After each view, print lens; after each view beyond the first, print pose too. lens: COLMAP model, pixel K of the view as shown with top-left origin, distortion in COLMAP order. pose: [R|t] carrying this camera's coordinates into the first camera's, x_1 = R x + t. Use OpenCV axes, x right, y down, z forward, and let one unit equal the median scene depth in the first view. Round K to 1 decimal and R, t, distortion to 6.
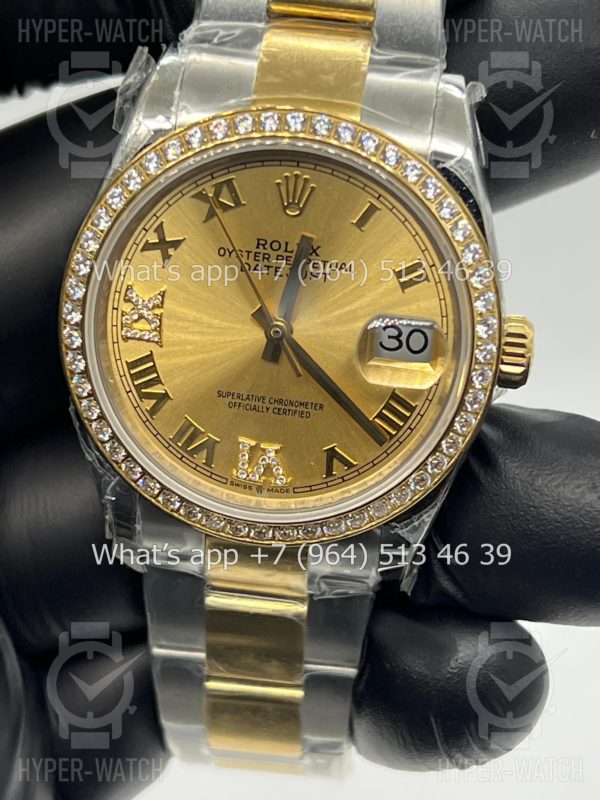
lens RADIAL K [[1840.6, 0, 300.0], [0, 1840.6, 400.0], [0, 0, 1]] dist [0.200330, 0.107282]
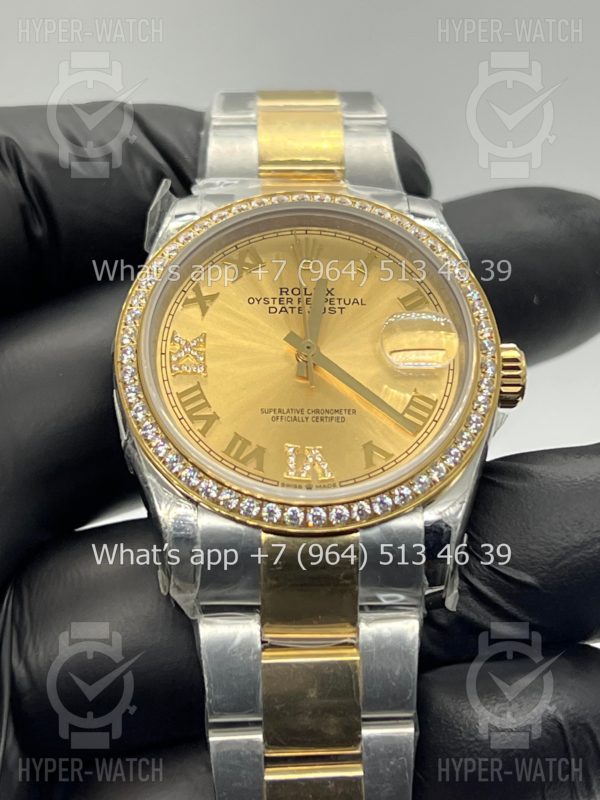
lens RADIAL K [[1840.6, 0, 300.0], [0, 1840.6, 400.0], [0, 0, 1]] dist [0.200330, 0.107282]
pose [[0.986861, -0.066592, 0.147207, -0.186190], [0.142146, 0.790963, -0.595123, 0.663176], [-0.076805, 0.608229, 0.790037, 0.109321]]
